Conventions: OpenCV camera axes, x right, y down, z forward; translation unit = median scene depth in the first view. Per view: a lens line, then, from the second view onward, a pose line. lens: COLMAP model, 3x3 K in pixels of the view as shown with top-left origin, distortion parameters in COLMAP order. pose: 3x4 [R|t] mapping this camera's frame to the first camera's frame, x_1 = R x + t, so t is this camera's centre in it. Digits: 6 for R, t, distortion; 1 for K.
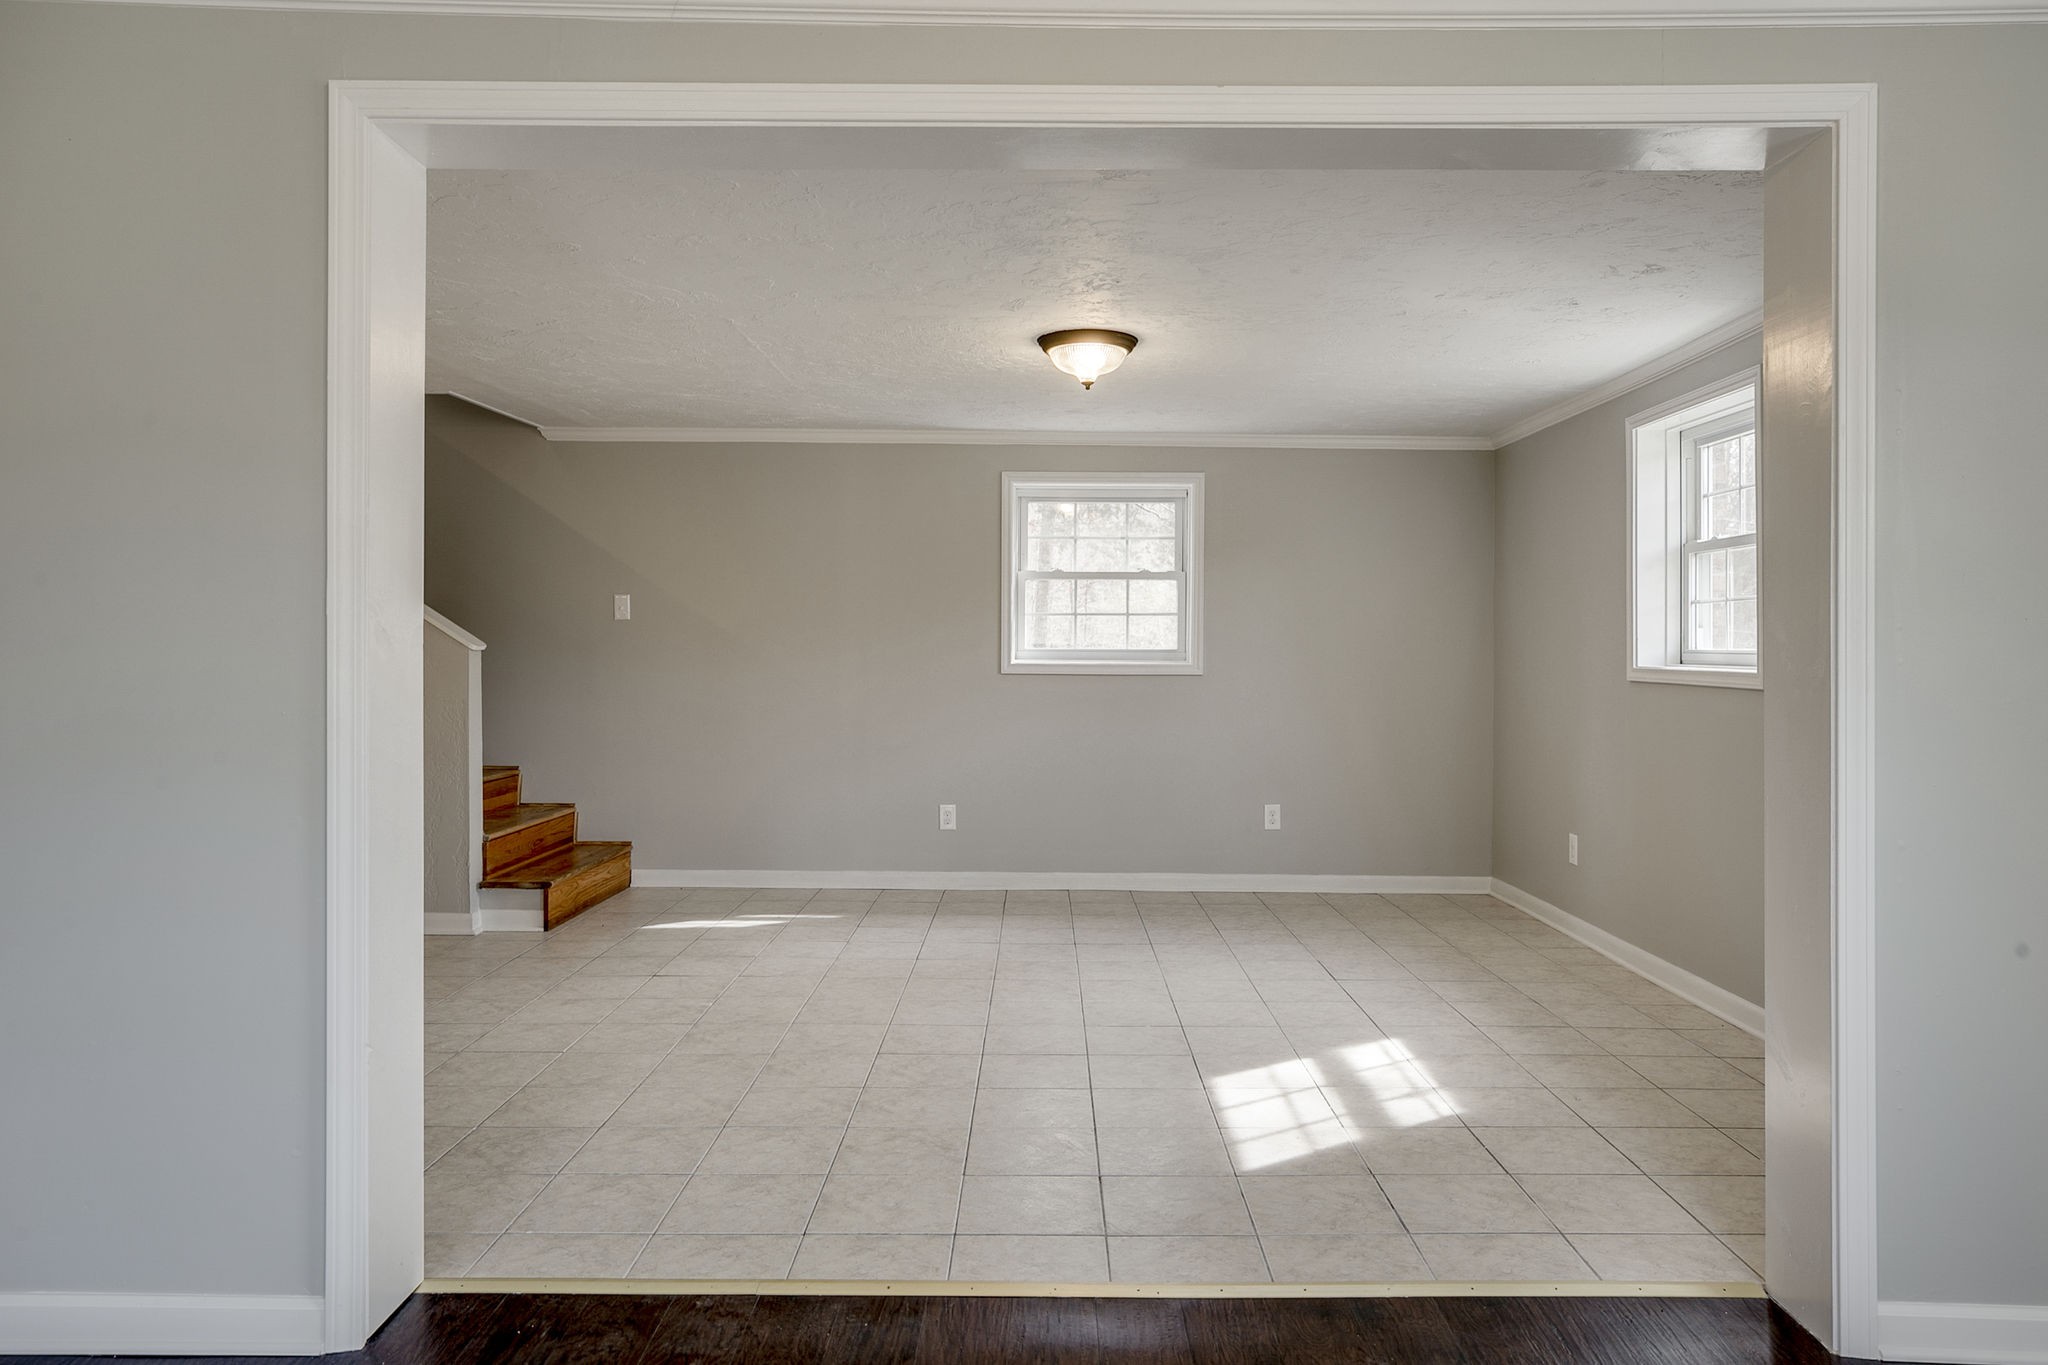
lens RADIAL K [[1401.6, 0, 1030.6], [0, 1401.6, 652.4], [0, 0, 1]] dist [-0.030840, 0.002028]
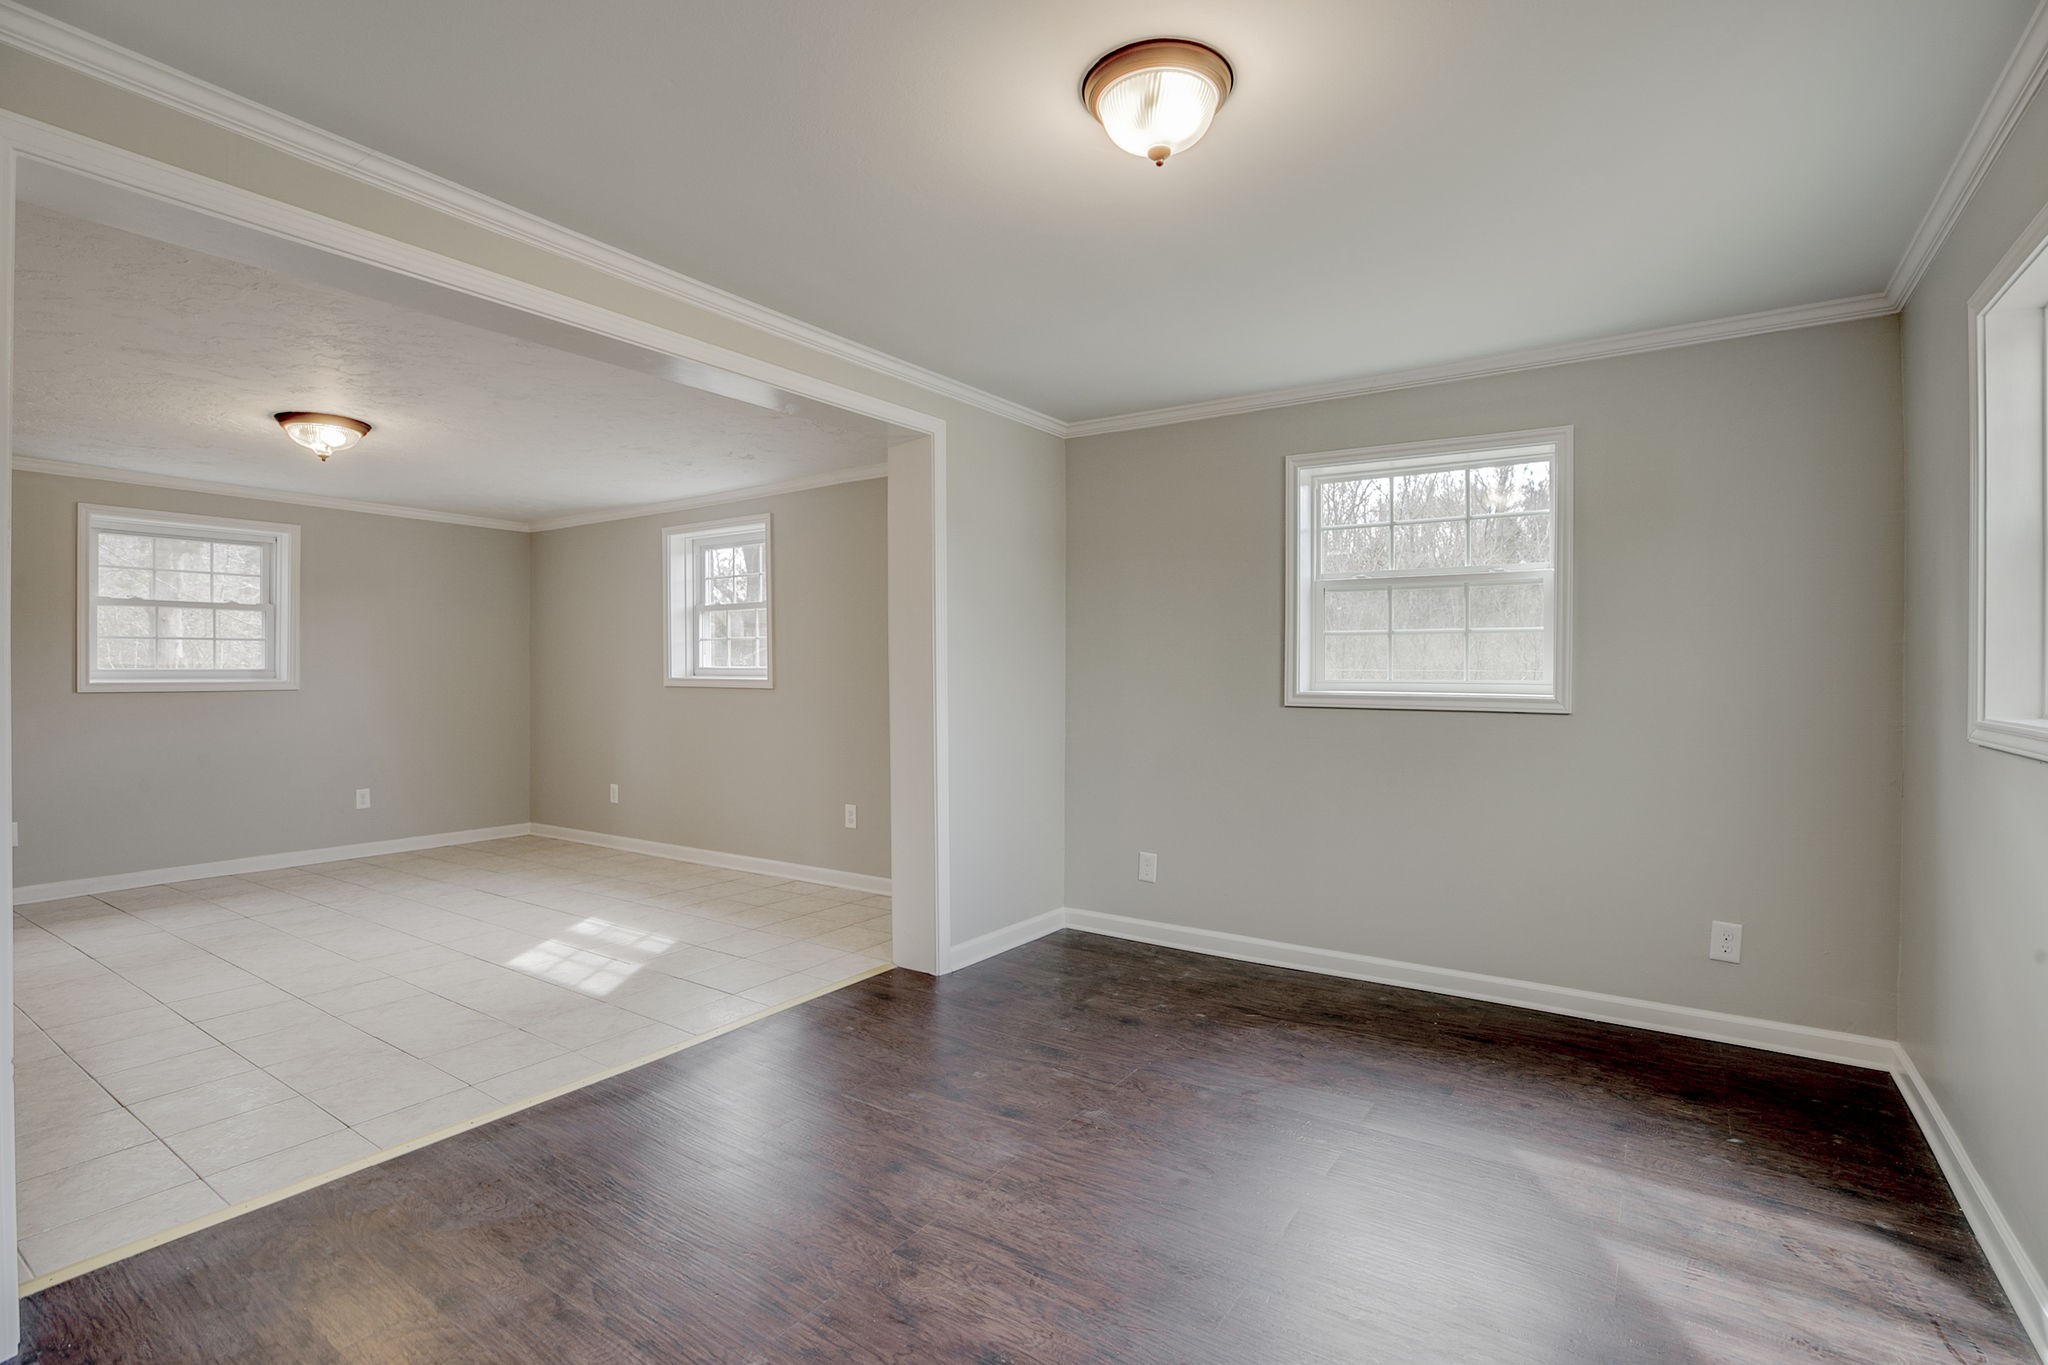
lens RADIAL K [[970.8, 0, 1024.0], [0, 970.8, 682.5], [0, 0, 1]] dist [-0.000705, -0.000044]
pose [[0.559210, -0.016075, 0.828870, -0.229593], [0.005385, 0.999861, 0.015758, -0.000366], [-0.829008, -0.004349, 0.559219, -0.004763]]
